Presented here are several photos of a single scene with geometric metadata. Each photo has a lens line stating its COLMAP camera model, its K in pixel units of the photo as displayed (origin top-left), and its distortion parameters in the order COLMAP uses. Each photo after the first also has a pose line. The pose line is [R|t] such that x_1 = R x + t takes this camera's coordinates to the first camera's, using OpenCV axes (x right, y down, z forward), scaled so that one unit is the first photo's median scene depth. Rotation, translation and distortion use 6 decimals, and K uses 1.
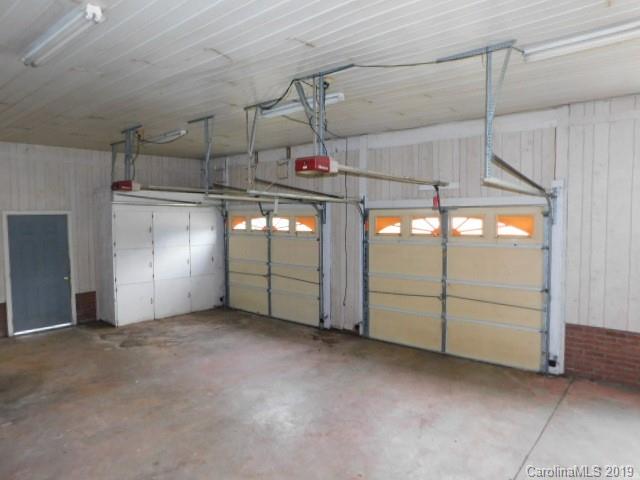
lens RADIAL K [[429.2, 0, 323.2], [0, 429.2, 239.1], [0, 0, 1]] dist [-0.050597, 0.042877]
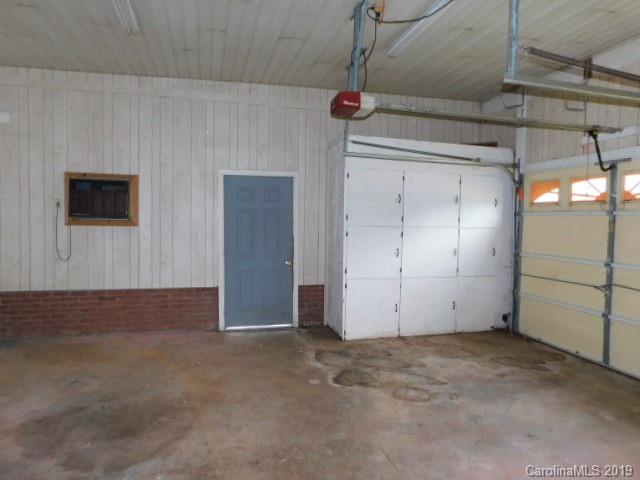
lens RADIAL K [[429.2, 0, 323.2], [0, 429.2, 239.1], [0, 0, 1]] dist [-0.050597, 0.042877]
pose [[0.822885, 0.040677, -0.566750, -0.131467], [-0.047024, 0.998888, 0.003416, 0.044141], [0.566259, 0.023840, 0.823882, 0.407787]]
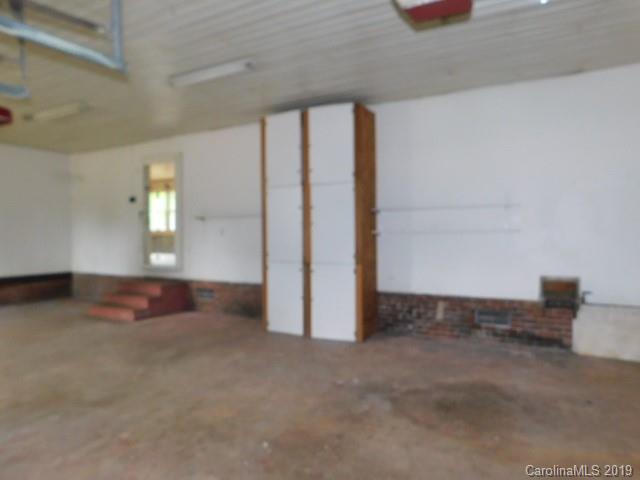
lens RADIAL K [[429.2, 0, 323.2], [0, 429.2, 239.1], [0, 0, 1]] dist [-0.050597, 0.042877]
pose [[-0.981652, 0.013595, -0.190195, -0.268366], [0.002943, 0.998416, 0.056180, 0.023016], [0.190657, 0.054589, -0.980138, 1.010436]]
